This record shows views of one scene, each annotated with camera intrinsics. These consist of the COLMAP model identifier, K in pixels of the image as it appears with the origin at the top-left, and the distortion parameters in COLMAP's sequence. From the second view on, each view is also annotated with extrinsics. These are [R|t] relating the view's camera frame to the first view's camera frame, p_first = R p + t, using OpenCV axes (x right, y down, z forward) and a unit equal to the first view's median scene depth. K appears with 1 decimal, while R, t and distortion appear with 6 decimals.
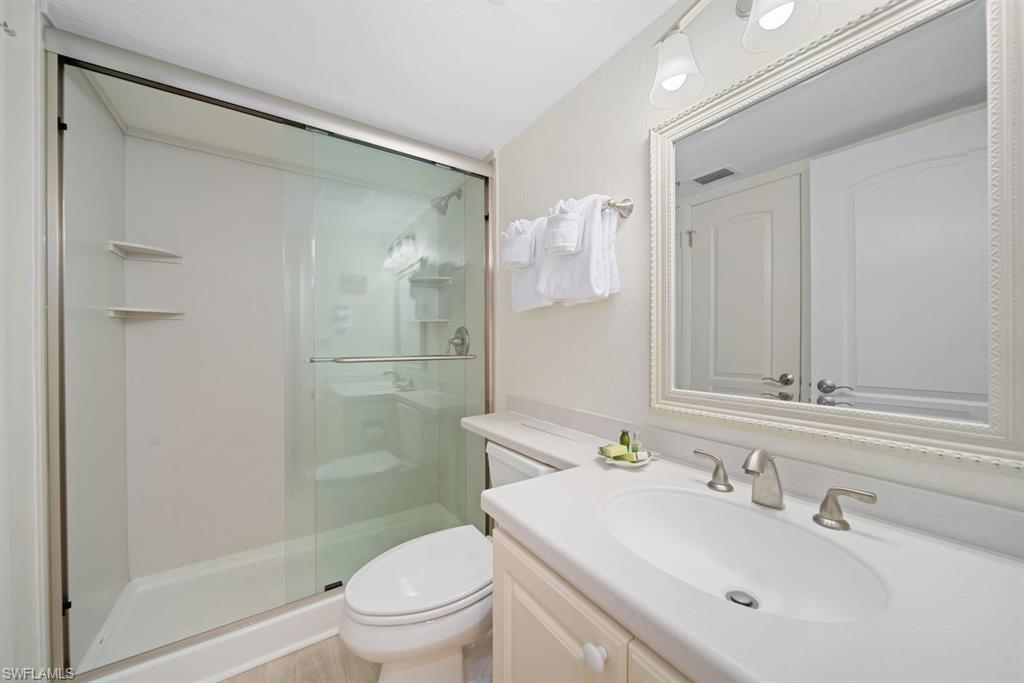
lens RADIAL K [[361.3, 0, 509.0], [0, 361.3, 340.8], [0, 0, 1]] dist [-0.002328, -0.000493]
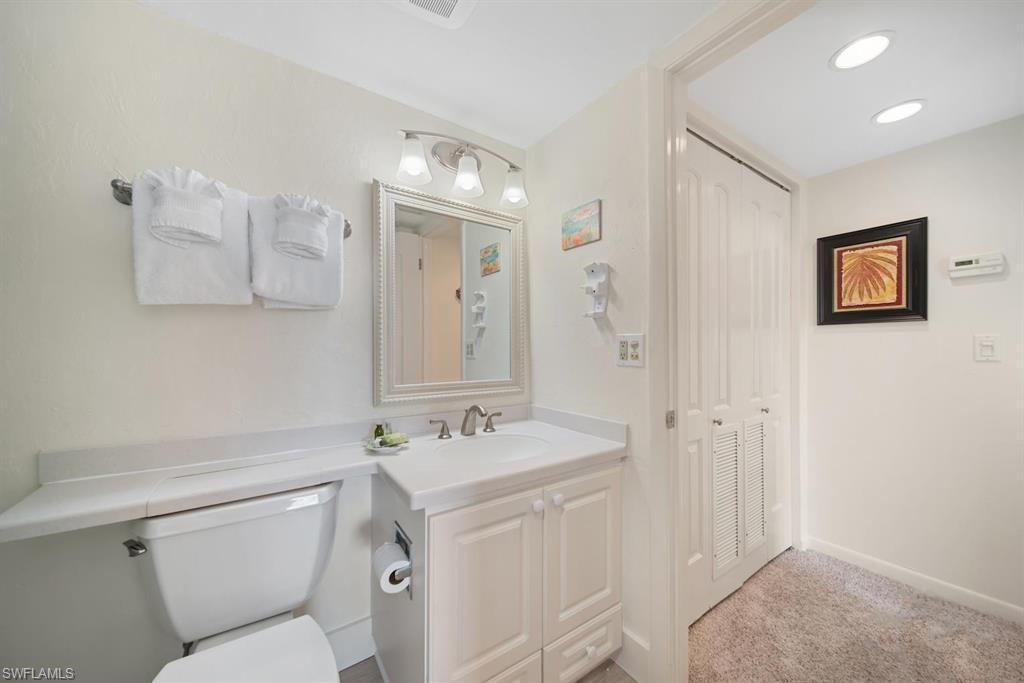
lens RADIAL K [[361.3, 0, 509.0], [0, 361.3, 340.8], [0, 0, 1]] dist [-0.002328, -0.000493]
pose [[-0.000108, 0.026283, 0.999655, -0.906590], [-0.003215, 0.999649, -0.026283, 0.000222], [-0.999995, -0.003216, -0.000024, 0.579077]]
